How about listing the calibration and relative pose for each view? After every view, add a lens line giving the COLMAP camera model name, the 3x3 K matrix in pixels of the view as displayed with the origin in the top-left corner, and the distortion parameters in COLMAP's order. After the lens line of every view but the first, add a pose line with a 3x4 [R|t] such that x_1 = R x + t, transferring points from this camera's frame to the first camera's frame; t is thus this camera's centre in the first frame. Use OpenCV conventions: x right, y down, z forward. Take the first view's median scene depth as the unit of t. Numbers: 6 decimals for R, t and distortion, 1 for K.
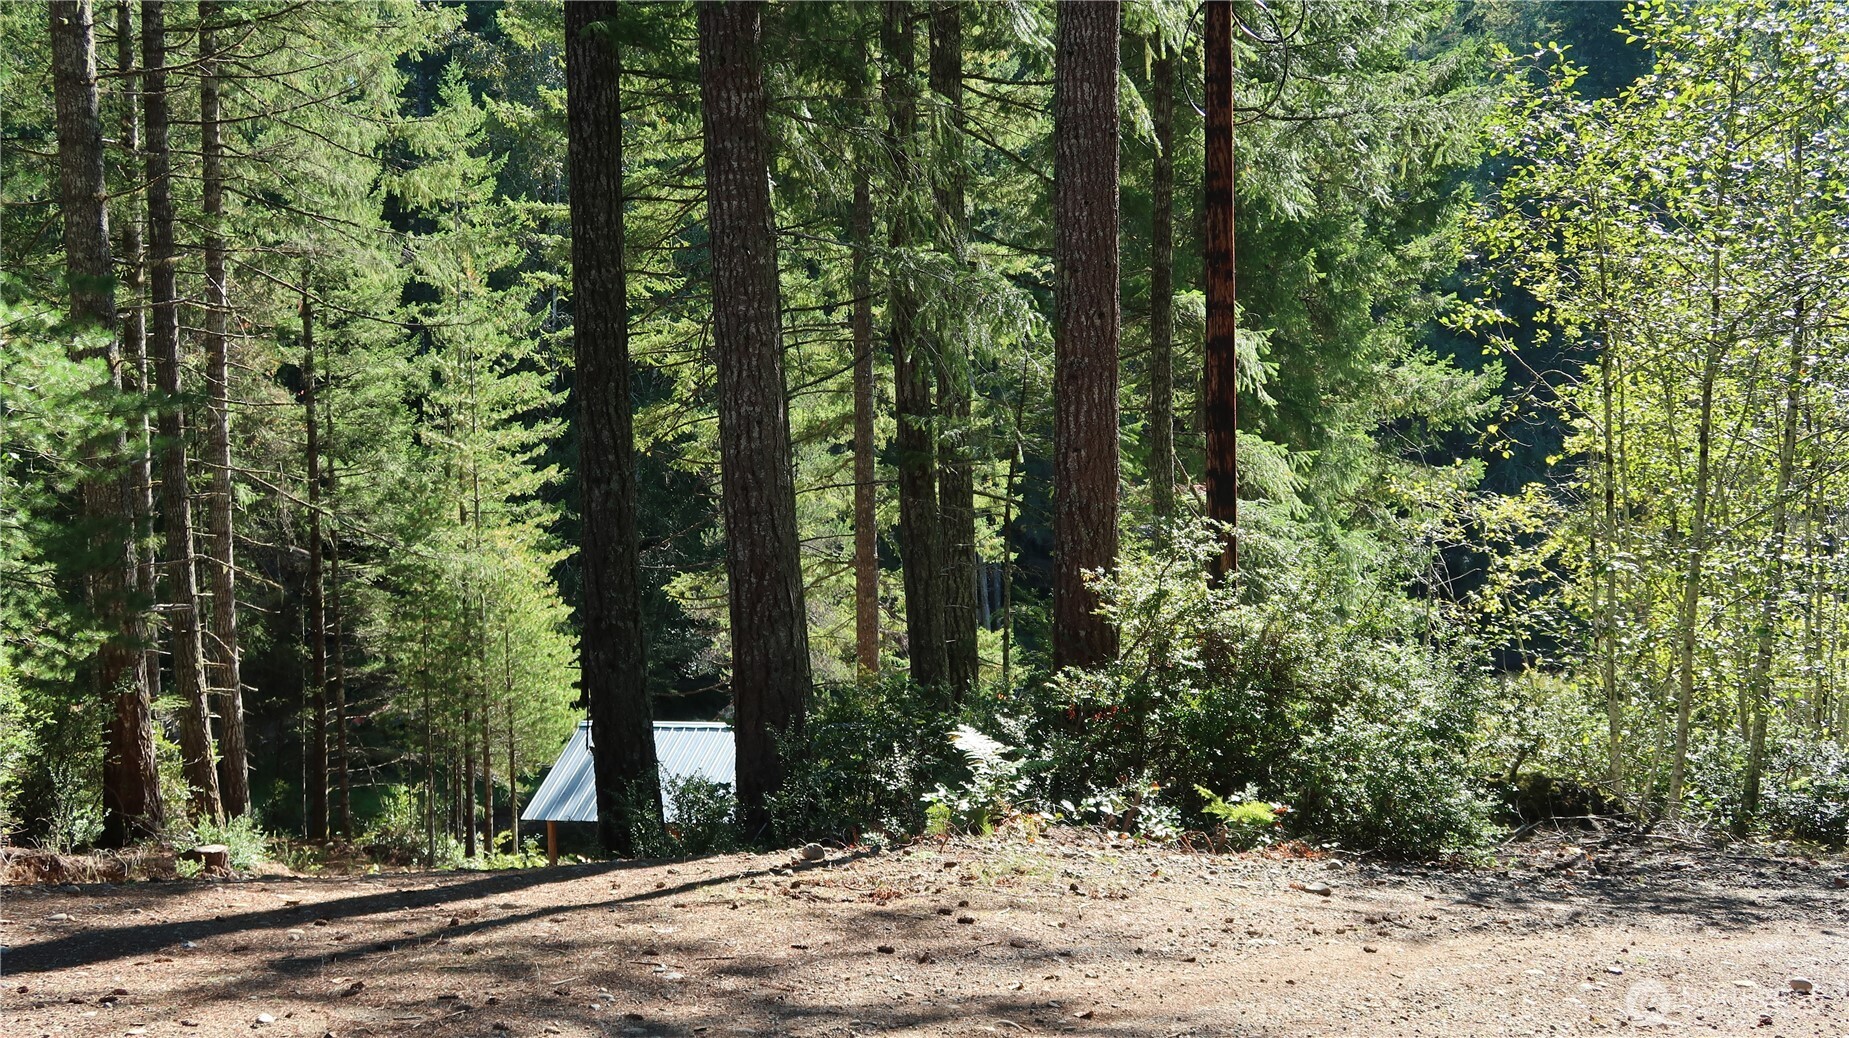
lens RADIAL K [[2097.6, 0, 923.4], [0, 2097.6, 514.5], [0, 0, 1]] dist [-0.005814, 0.000000]
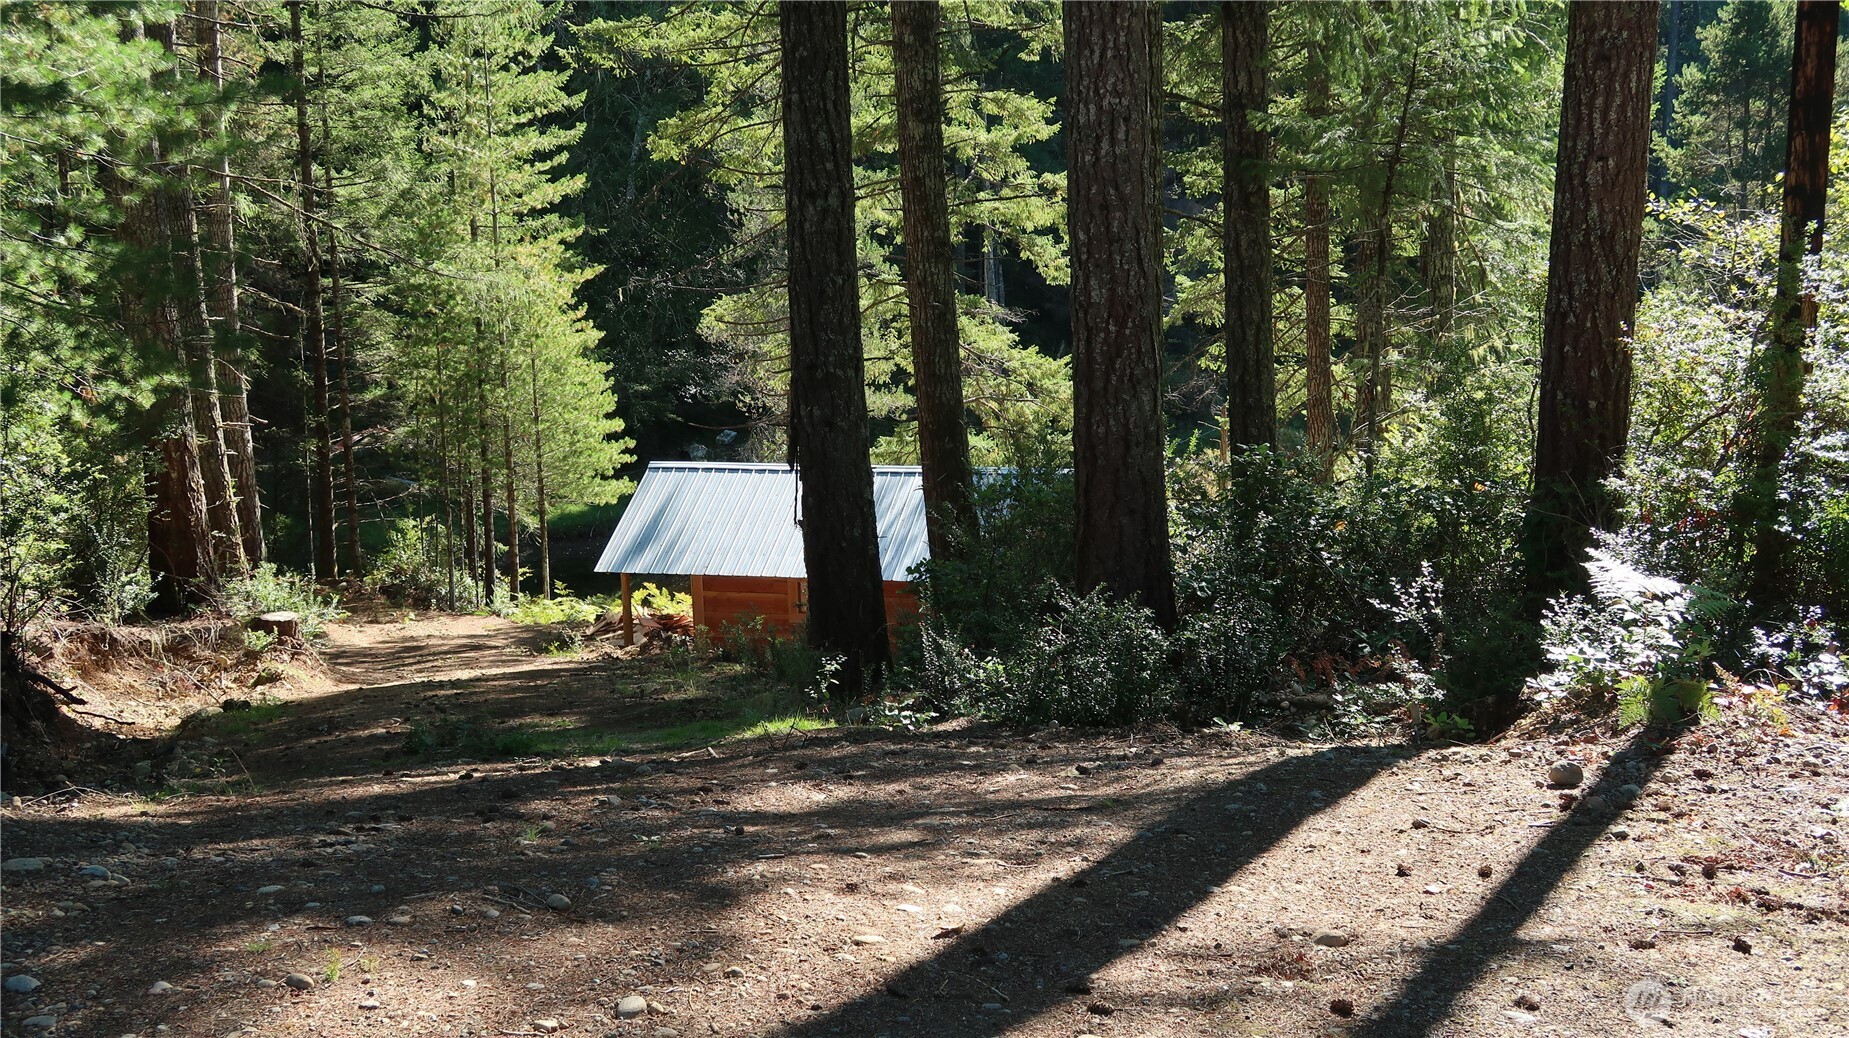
lens RADIAL K [[2097.6, 0, 924.3], [0, 2097.6, 523.2], [0, 0, 1]] dist [-0.005814, 0.000000]
pose [[0.999526, 0.000697, 0.030782, -0.053302], [-0.004982, 0.990233, 0.139336, -0.001409], [-0.030384, -0.139424, 0.989767, 0.071152]]
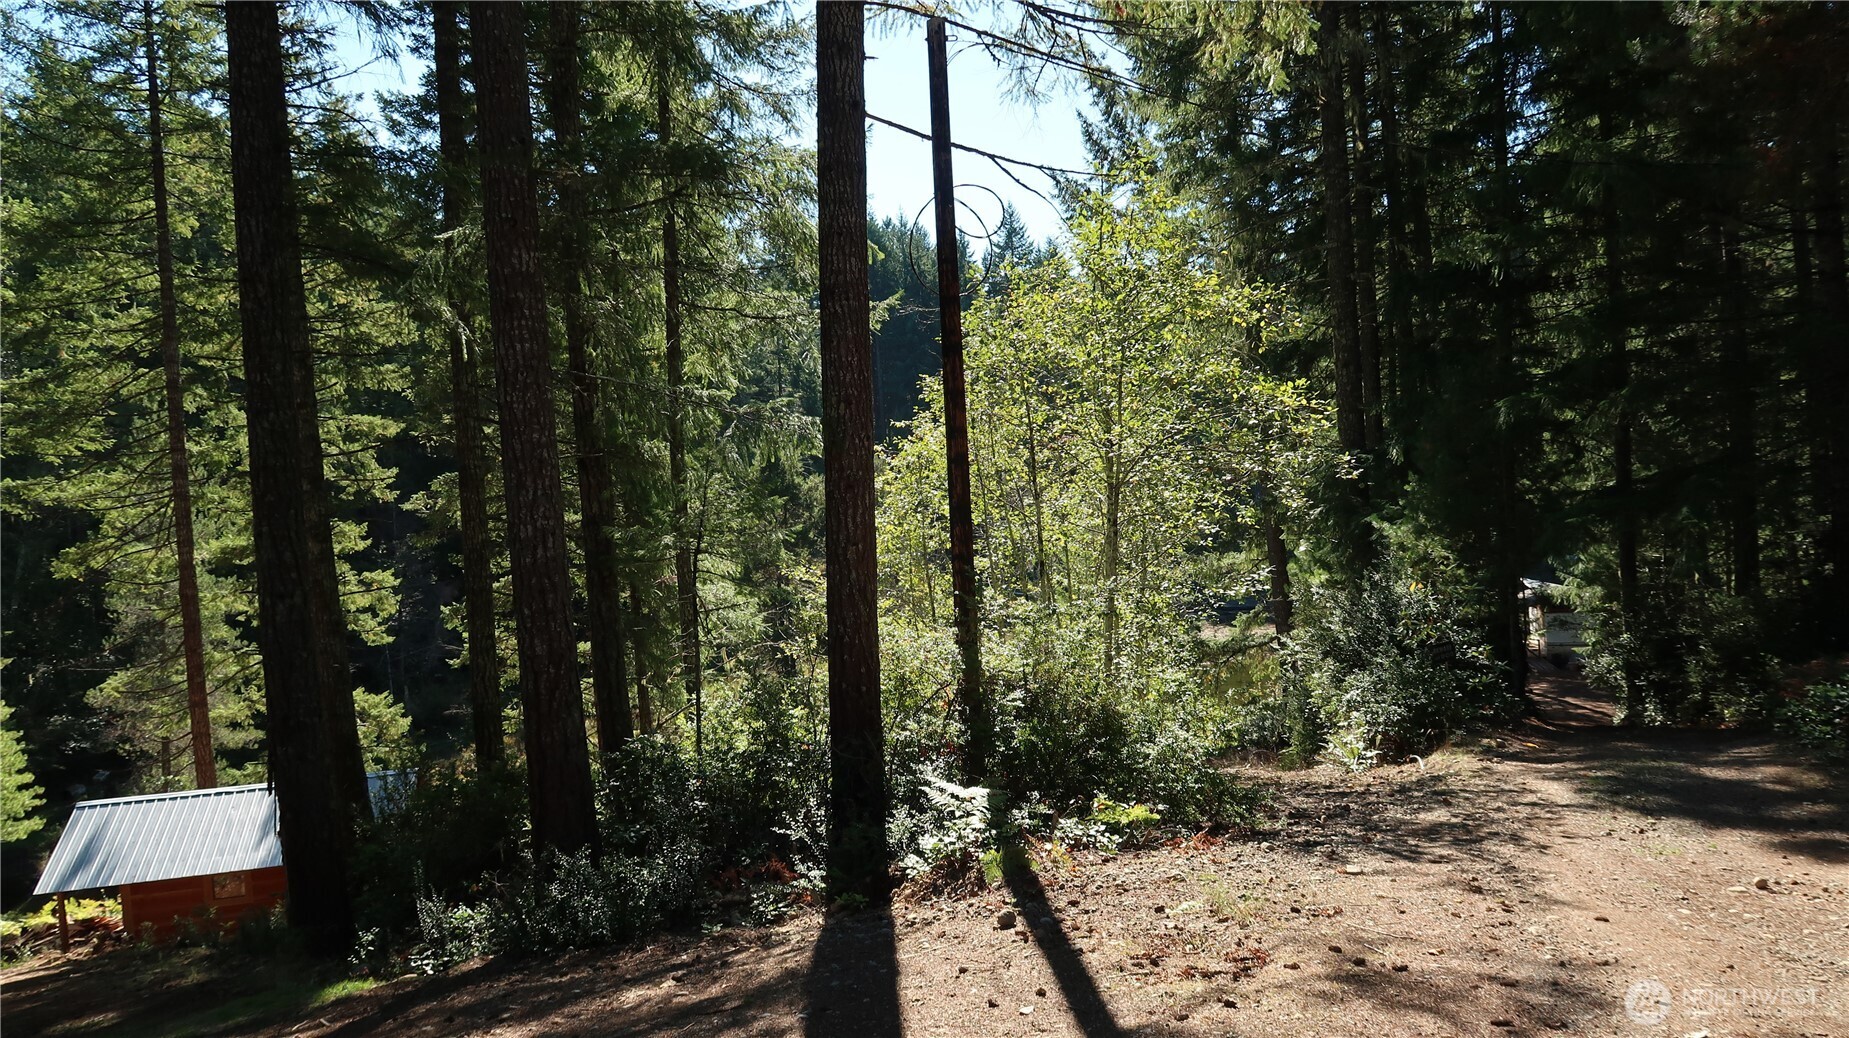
lens RADIAL K [[1276.4, 0, 927.1], [0, 1276.4, 522.9], [0, 0, 1]] dist [-0.022163, -0.001639]
pose [[0.858923, -0.031585, 0.511130, -0.079704], [0.059774, 0.997457, -0.038809, -0.003136], [-0.508604, 0.063886, 0.858627, 0.088435]]
